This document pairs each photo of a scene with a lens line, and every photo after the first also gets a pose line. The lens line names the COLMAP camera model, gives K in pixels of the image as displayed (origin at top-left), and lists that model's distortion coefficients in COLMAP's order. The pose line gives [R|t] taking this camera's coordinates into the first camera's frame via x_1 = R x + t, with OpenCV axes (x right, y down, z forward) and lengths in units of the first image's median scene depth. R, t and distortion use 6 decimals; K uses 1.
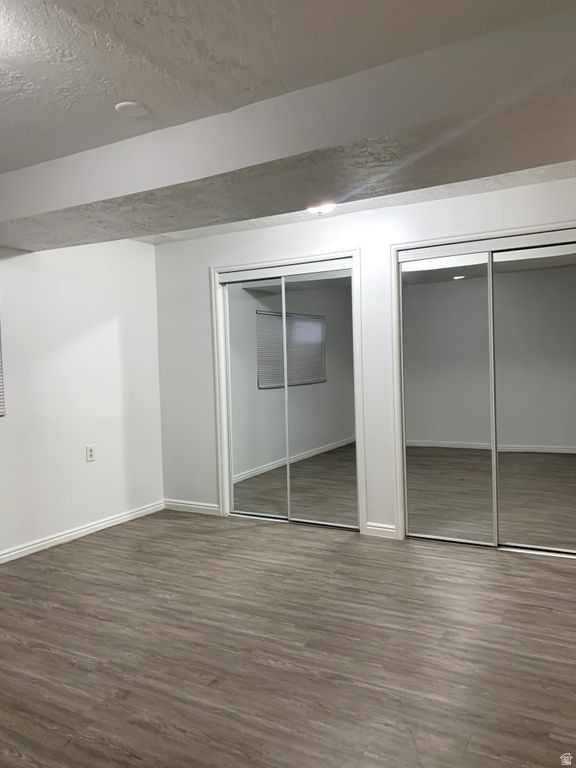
lens RADIAL K [[590.2, 0, 290.6], [0, 590.2, 380.1], [0, 0, 1]] dist [0.033589, -0.046655]
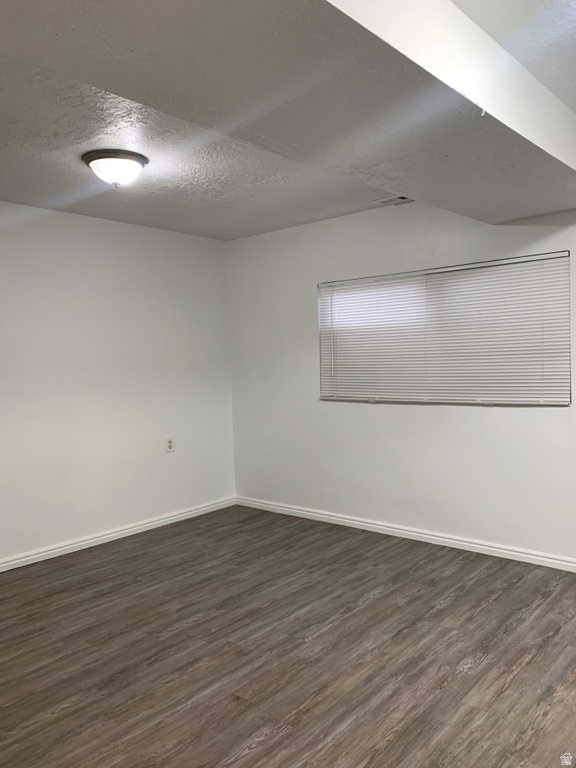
lens RADIAL K [[590.2, 0, 290.6], [0, 590.2, 380.1], [0, 0, 1]] dist [0.033589, -0.046655]
pose [[-0.190588, 0.073217, -0.978936, 0.629151], [-0.000101, 0.997213, 0.074604, -0.065787], [0.981670, 0.014318, -0.190049, 1.041471]]
